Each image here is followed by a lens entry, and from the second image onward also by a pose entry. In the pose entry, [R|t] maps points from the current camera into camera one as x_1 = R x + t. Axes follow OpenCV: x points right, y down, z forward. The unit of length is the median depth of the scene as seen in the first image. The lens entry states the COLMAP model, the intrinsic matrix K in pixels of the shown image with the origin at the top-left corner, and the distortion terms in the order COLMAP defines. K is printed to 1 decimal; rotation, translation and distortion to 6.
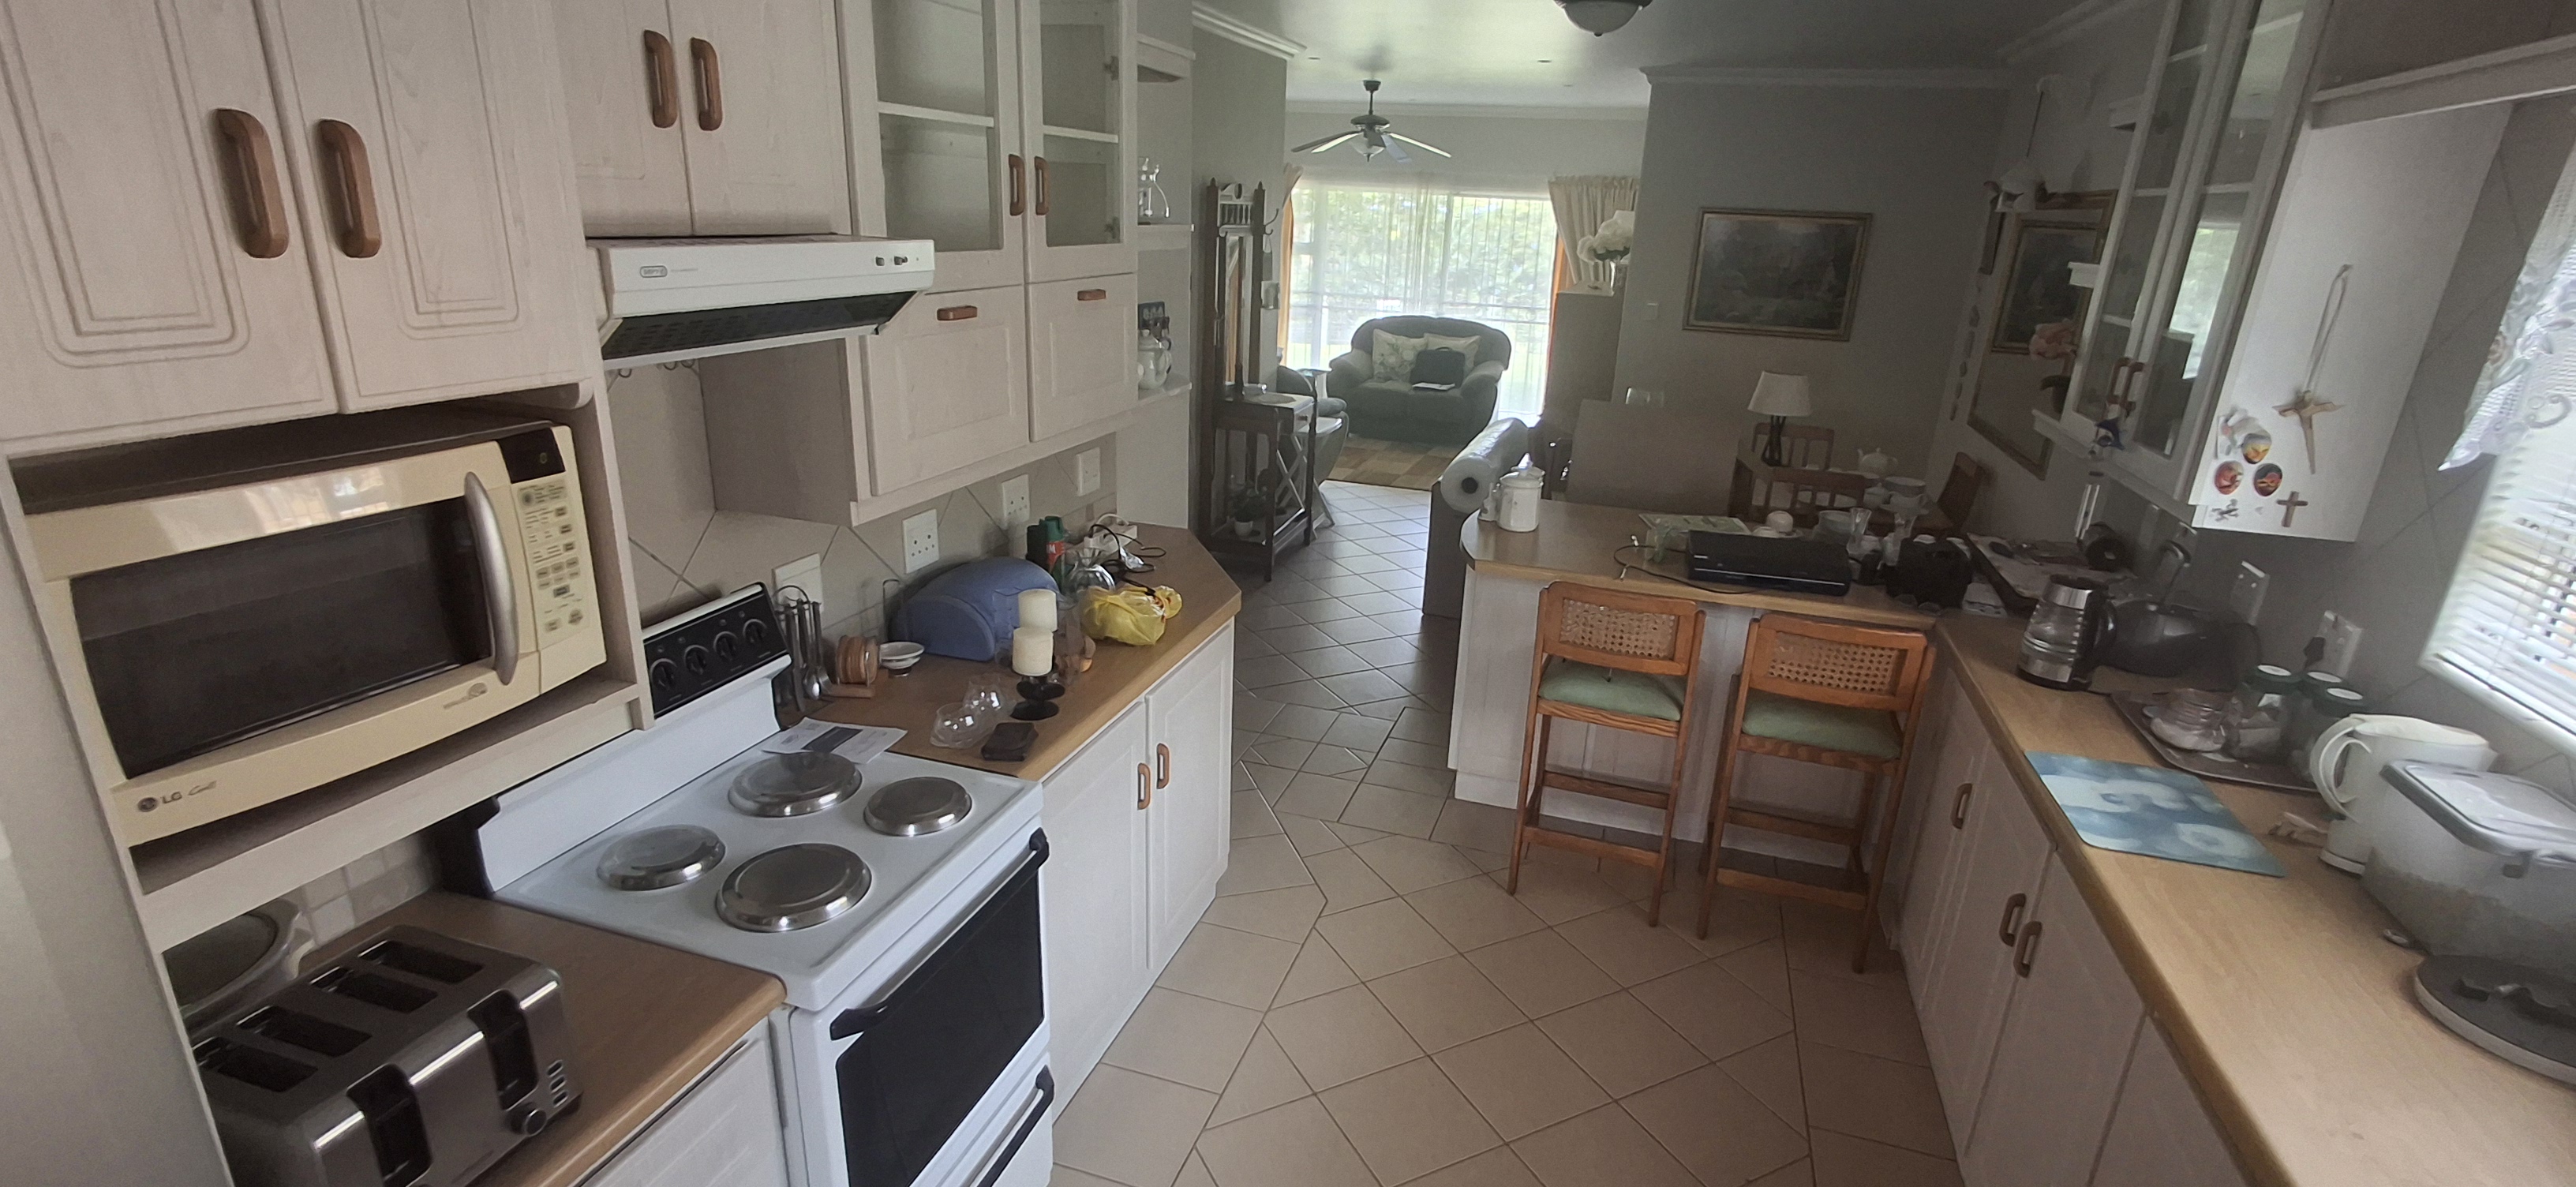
lens RADIAL K [[1185.7, 0, 1300.0], [0, 1185.7, 600.5], [0, 0, 1]] dist [-0.002514, 0.006059]
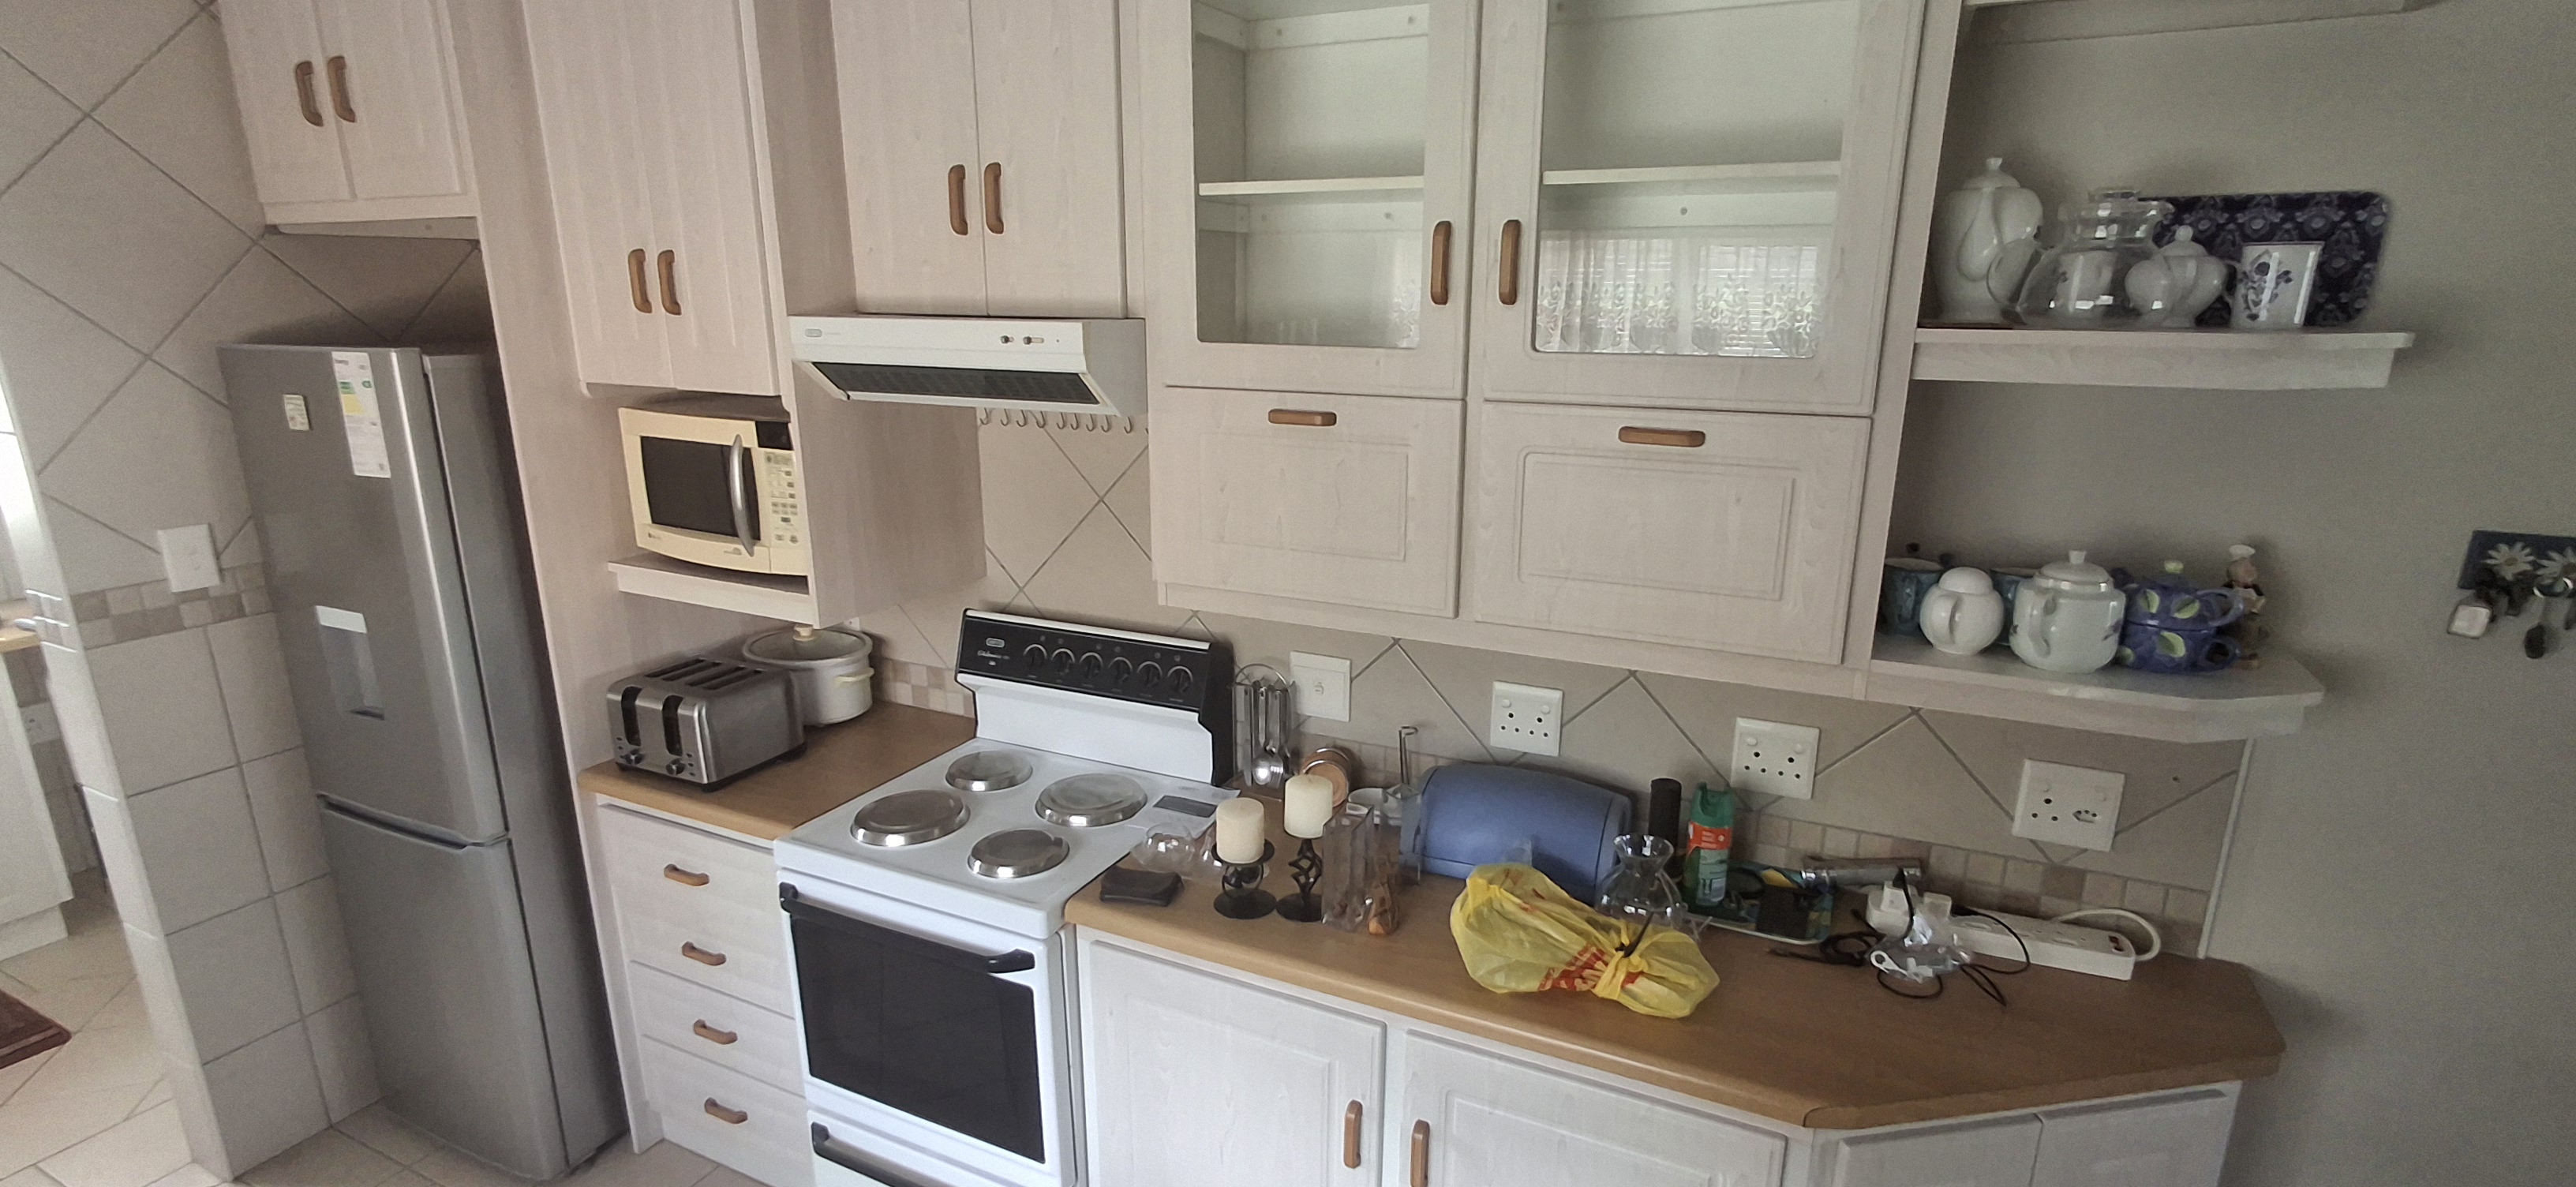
lens RADIAL K [[1185.7, 0, 1300.0], [0, 1185.7, 600.5], [0, 0, 1]] dist [-0.002514, 0.006059]
pose [[-0.136844, 0.214341, -0.967125, 0.558271], [-0.324652, 0.912684, 0.248212, -0.339637], [0.935882, 0.347946, -0.055309, 1.116002]]
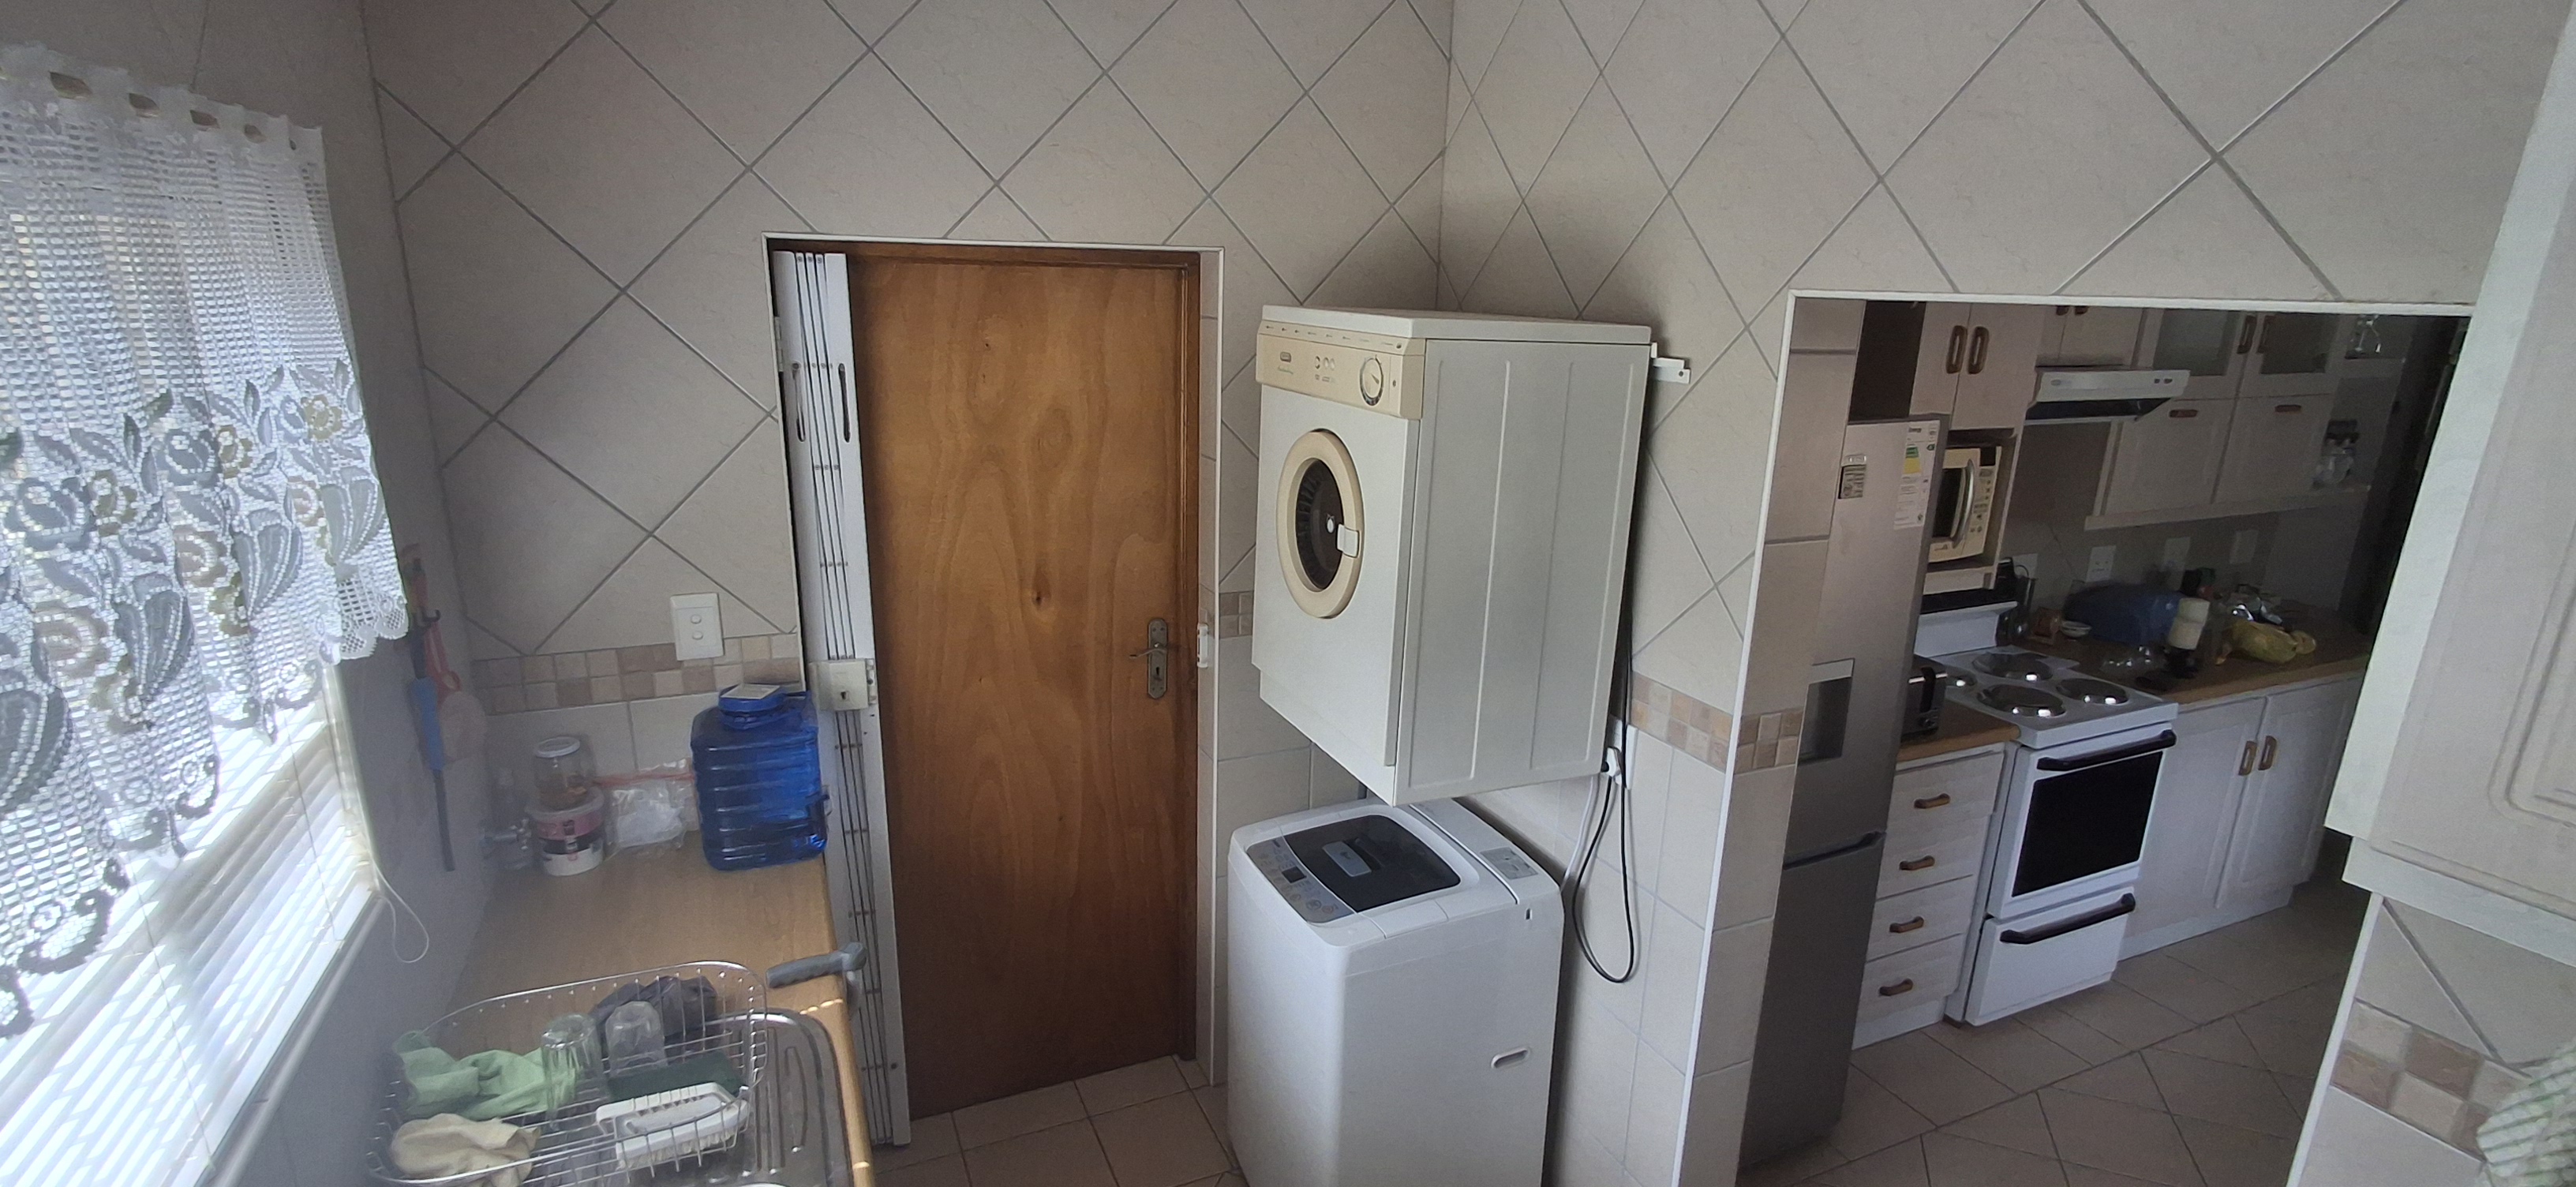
lens RADIAL K [[1185.7, 0, 1300.0], [0, 1185.7, 600.5], [0, 0, 1]] dist [-0.002514, 0.006059]
pose [[0.670383, 0.174049, -0.721314, 0.112086], [-0.234726, 0.971924, 0.016368, 0.261437], [0.703911, 0.158339, 0.692415, -0.925686]]
